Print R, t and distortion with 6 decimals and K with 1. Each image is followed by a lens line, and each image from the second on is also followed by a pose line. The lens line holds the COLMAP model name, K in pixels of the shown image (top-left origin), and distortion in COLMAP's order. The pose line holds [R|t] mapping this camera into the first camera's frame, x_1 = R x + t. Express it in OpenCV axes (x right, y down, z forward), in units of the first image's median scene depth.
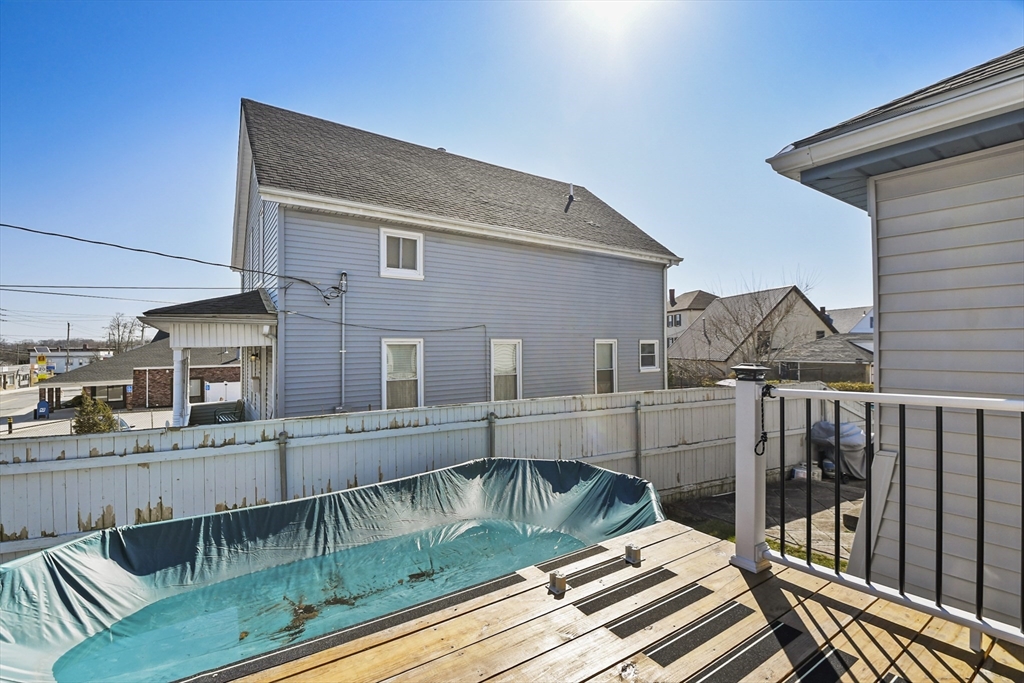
lens RADIAL K [[455.1, 0, 506.7], [0, 455.1, 342.6], [0, 0, 1]] dist [-0.002248, -0.012732]
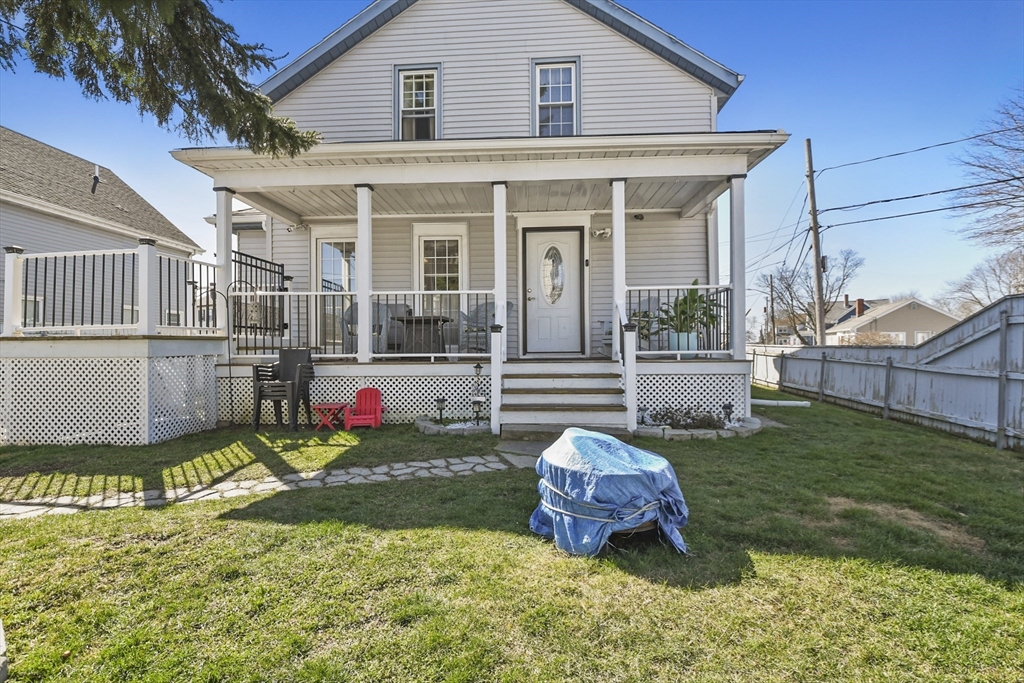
lens RADIAL K [[455.1, 0, 506.7], [0, 455.1, 342.6], [0, 0, 1]] dist [-0.002248, -0.012732]
pose [[0.608601, 0.011215, 0.793397, -0.174667], [-0.004420, 0.999933, -0.010745, 0.132940], [-0.793464, 0.003032, 0.608610, -0.703395]]
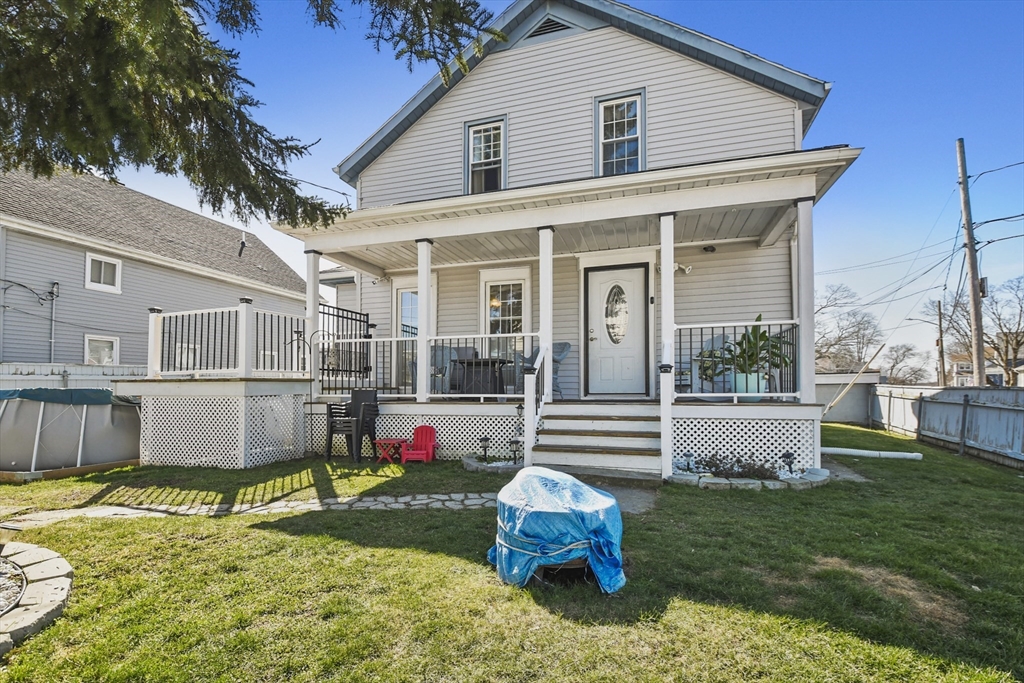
lens RADIAL K [[465.0, 0, 508.0], [0, 465.0, 373.9], [0, 0, 1]] dist [0.008475, -0.024082]
pose [[0.784309, 0.022136, 0.619976, -0.127087], [-0.006741, 0.999608, -0.027163, 0.130141], [-0.620334, 0.017125, 0.784151, -0.796044]]
